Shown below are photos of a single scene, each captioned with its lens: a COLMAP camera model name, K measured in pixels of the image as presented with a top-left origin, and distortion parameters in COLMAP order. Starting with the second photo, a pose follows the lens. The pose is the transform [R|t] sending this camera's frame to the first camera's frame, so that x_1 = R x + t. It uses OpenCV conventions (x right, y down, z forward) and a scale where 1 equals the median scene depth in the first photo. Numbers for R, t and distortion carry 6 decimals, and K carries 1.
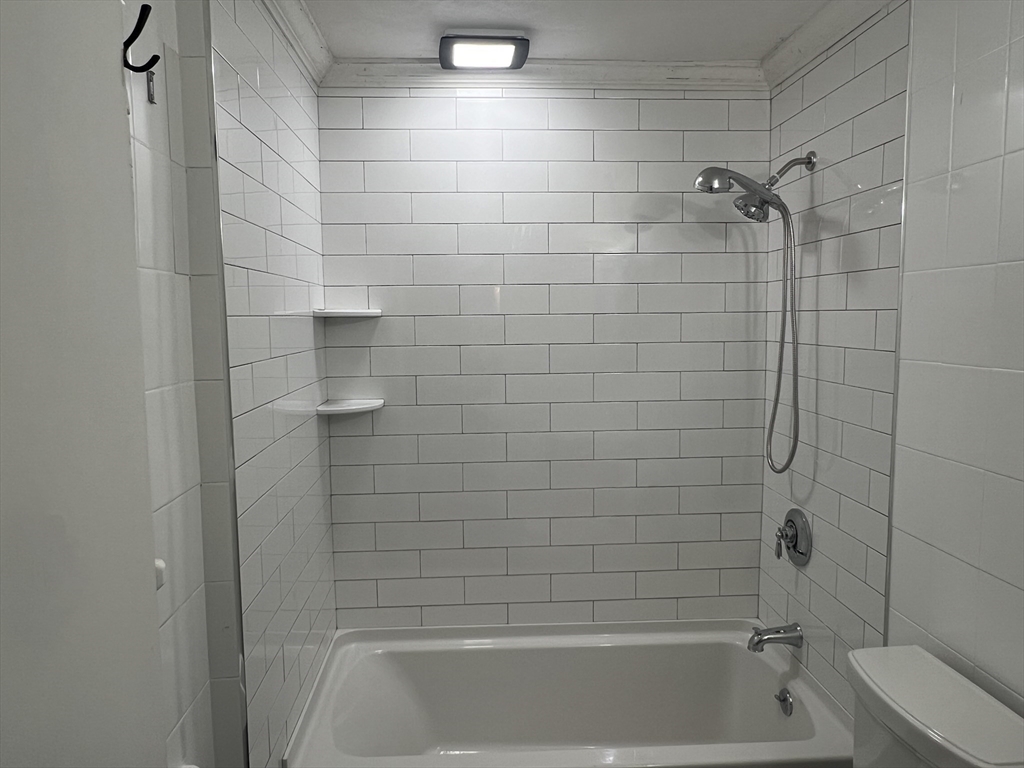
lens RADIAL K [[724.1, 0, 511.9], [0, 724.1, 386.6], [0, 0, 1]] dist [0.009699, -0.002931]
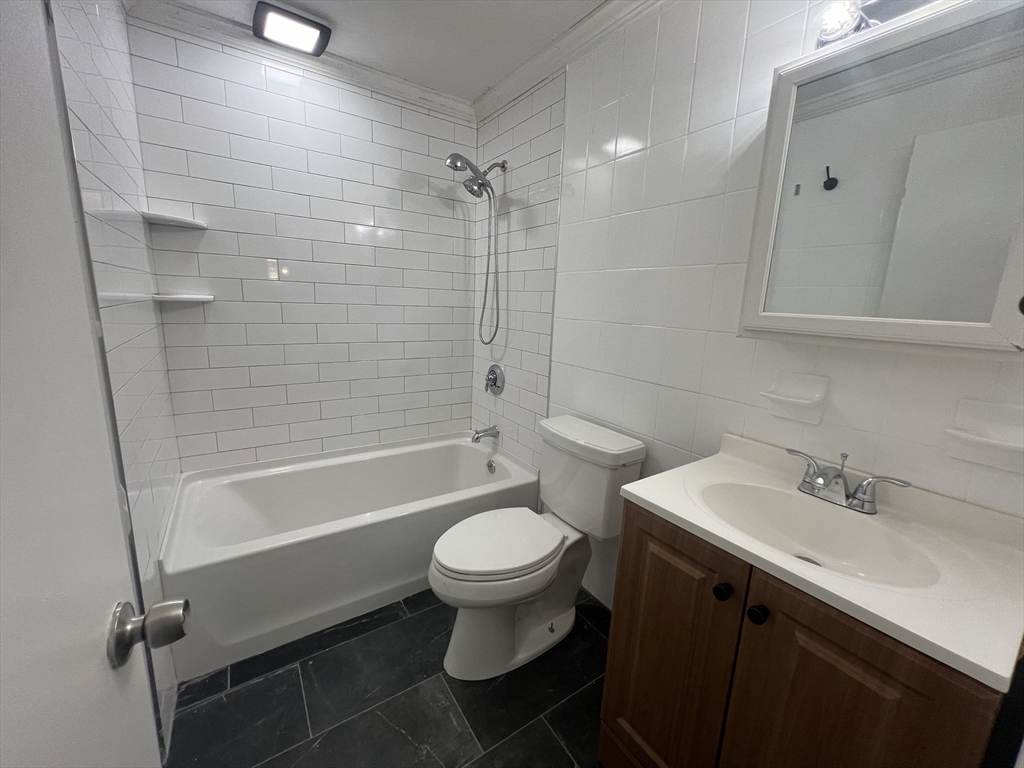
lens RADIAL K [[410.3, 0, 510.4], [0, 410.3, 379.9], [0, 0, 1]] dist [-0.001656, 0.000712]
pose [[0.860680, -0.053597, 0.506317, -0.105433], [0.003350, 0.995018, 0.099636, 0.104753], [-0.509135, -0.084059, 0.856572, 0.083337]]
